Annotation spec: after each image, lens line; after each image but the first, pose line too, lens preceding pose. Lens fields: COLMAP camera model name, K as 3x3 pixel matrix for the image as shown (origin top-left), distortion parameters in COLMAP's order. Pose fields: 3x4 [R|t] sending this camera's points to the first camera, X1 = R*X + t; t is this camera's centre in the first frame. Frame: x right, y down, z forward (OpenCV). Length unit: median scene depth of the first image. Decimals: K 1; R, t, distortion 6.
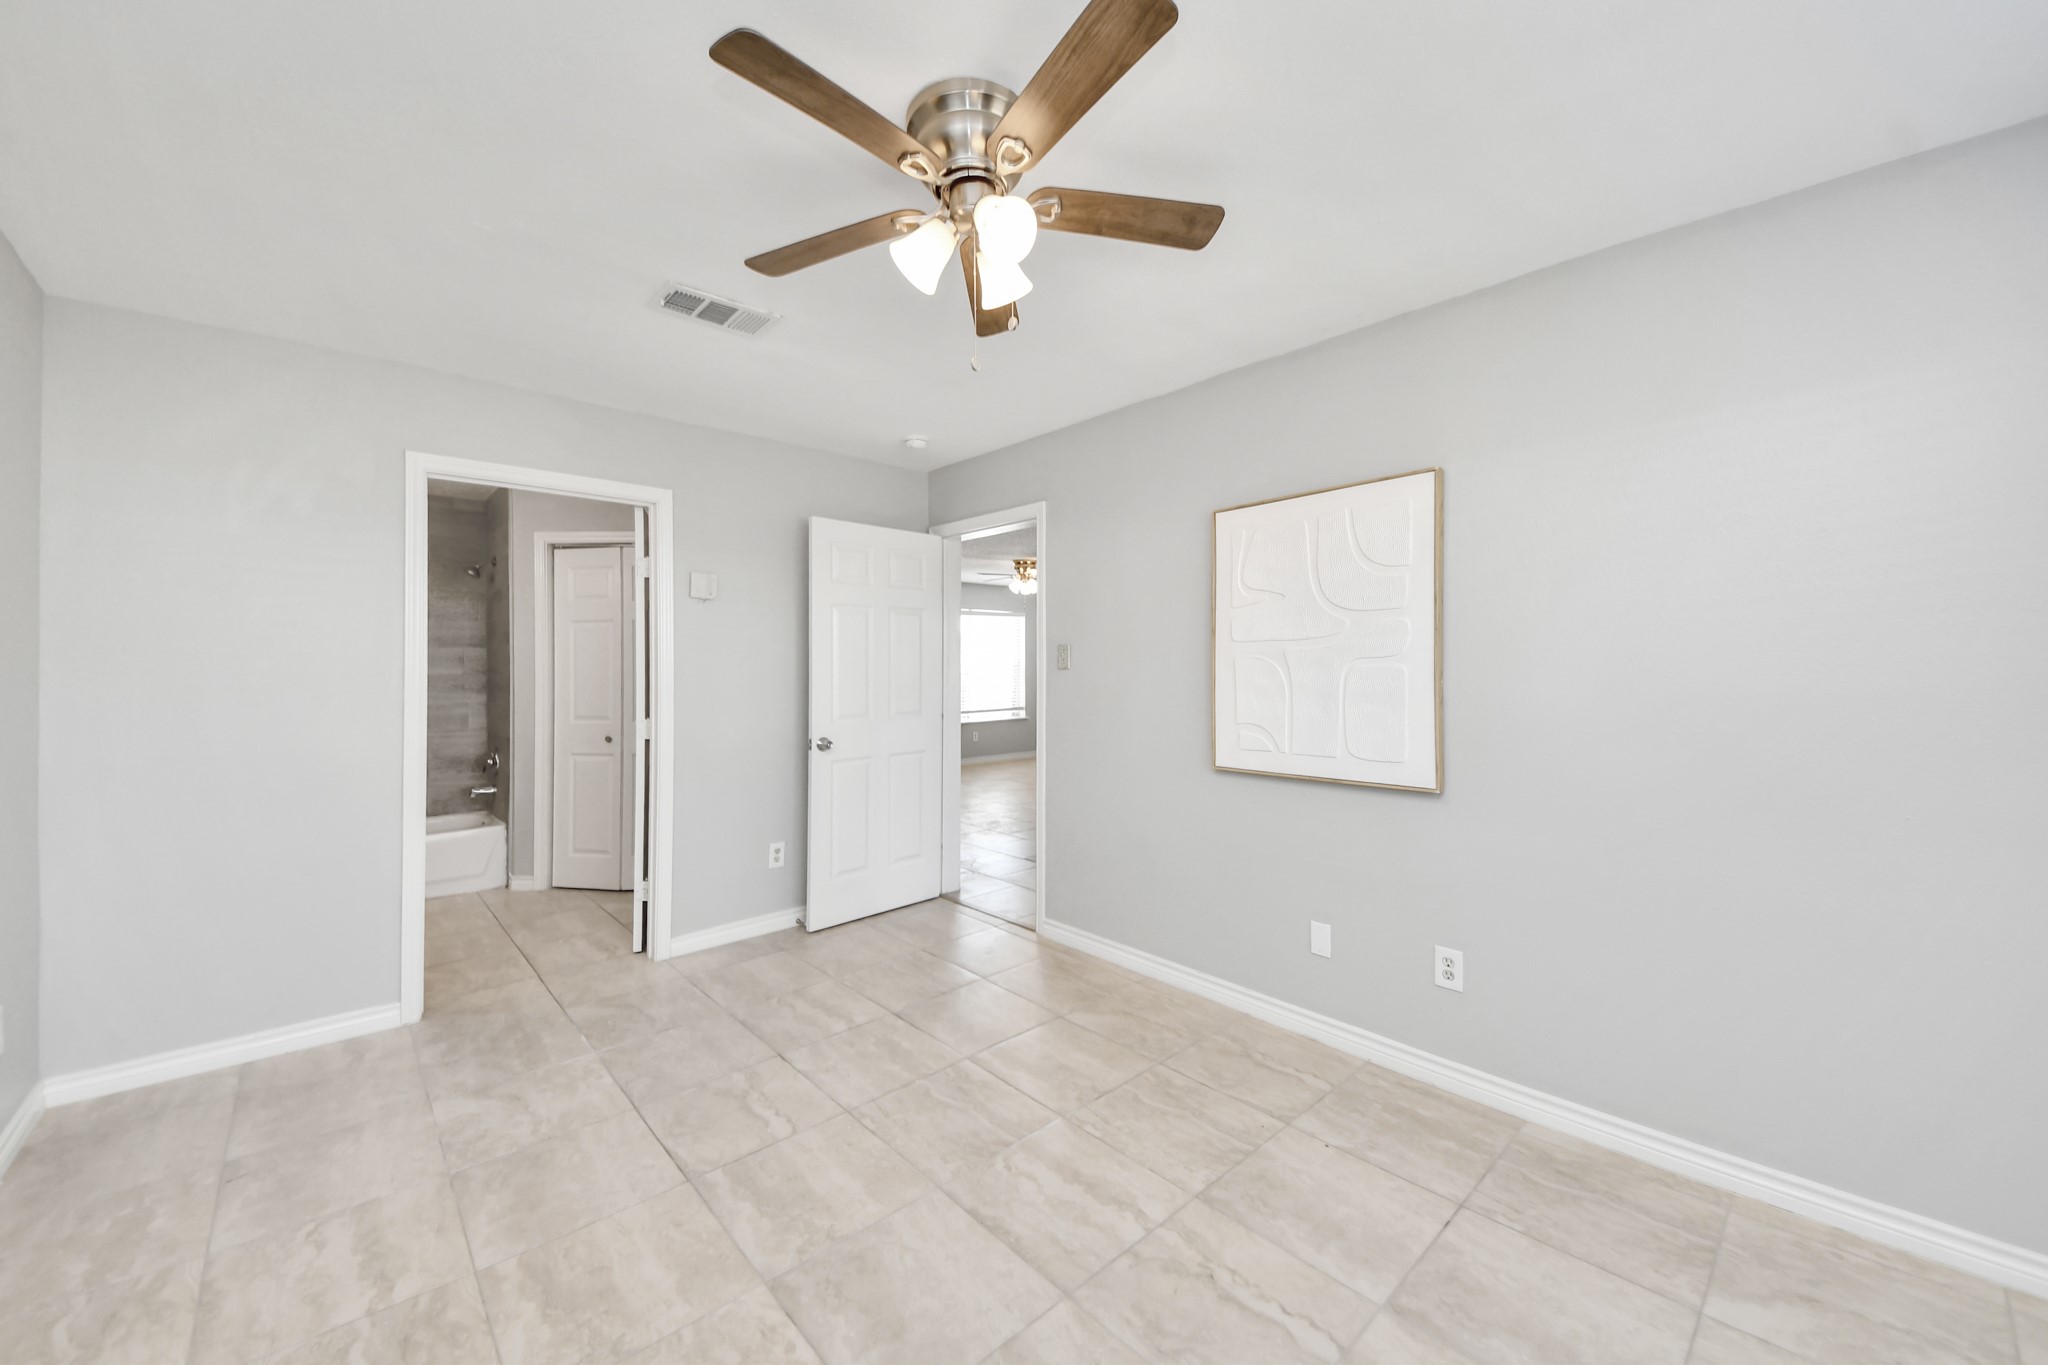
lens RADIAL K [[769.6, 0, 1019.6], [0, 769.6, 683.2], [0, 0, 1]] dist [0.058703, -0.033013]
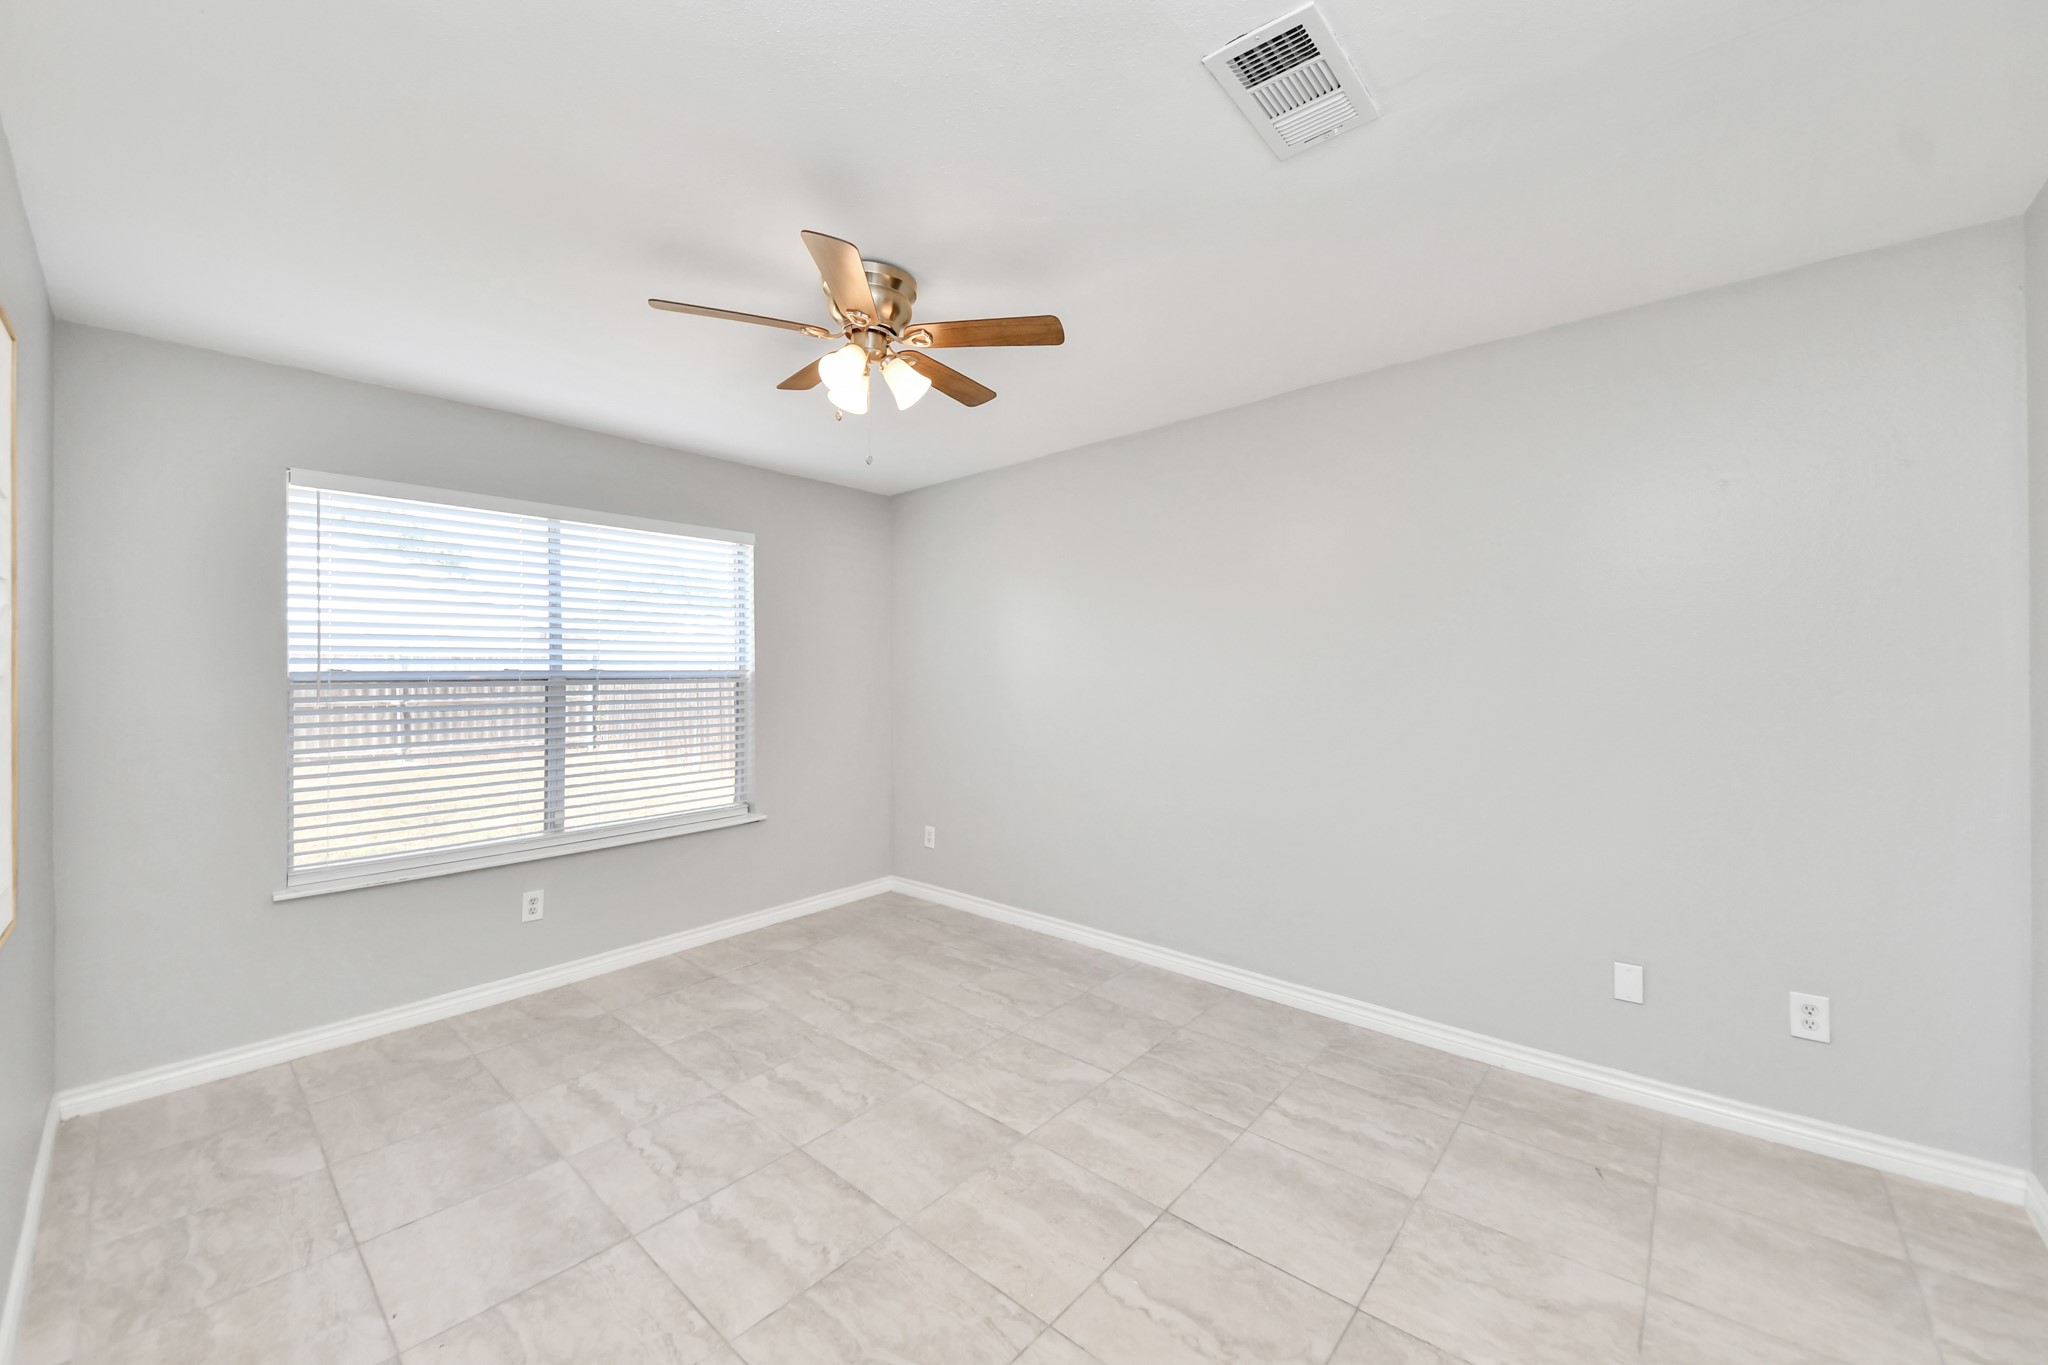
lens RADIAL K [[751.5, 0, 1006.0], [0, 751.5, 683.2], [0, 0, 1]] dist [0.020212, -0.007858]
pose [[-0.994850, 0.016291, -0.100044, -0.149440], [0.014859, 0.999776, 0.015043, -0.031321], [0.100267, 0.013479, -0.994869, 1.958152]]
